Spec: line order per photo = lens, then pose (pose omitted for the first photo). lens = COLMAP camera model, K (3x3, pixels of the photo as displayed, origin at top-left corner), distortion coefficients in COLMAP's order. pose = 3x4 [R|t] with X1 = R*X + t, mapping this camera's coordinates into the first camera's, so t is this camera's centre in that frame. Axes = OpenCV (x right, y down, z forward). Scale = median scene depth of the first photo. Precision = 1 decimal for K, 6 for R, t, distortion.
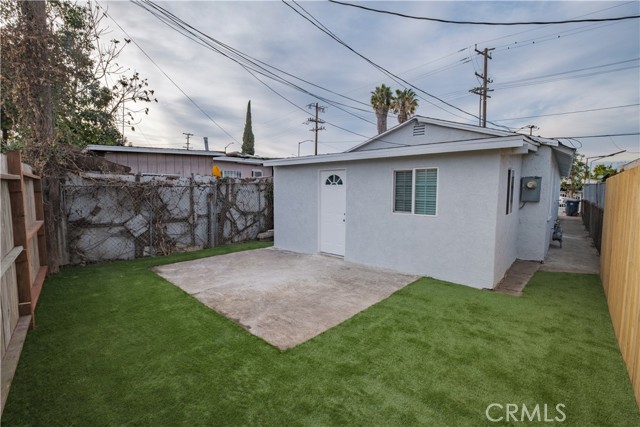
lens RADIAL K [[281.1, 0, 314.2], [0, 281.1, 210.7], [0, 0, 1]] dist [-0.006197, -0.000338]
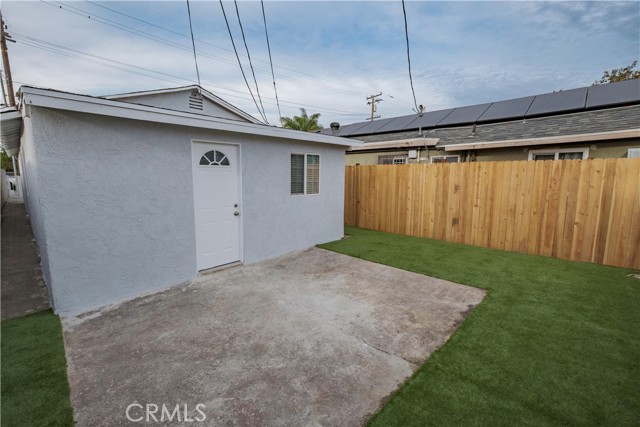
lens RADIAL K [[281.1, 0, 314.2], [0, 281.1, 210.7], [0, 0, 1]] dist [-0.006197, -0.000338]
pose [[0.030924, -0.135412, 0.990307, -0.828896], [0.074201, 0.988358, 0.132828, -0.077029], [-0.996764, 0.069374, 0.040611, 1.014194]]
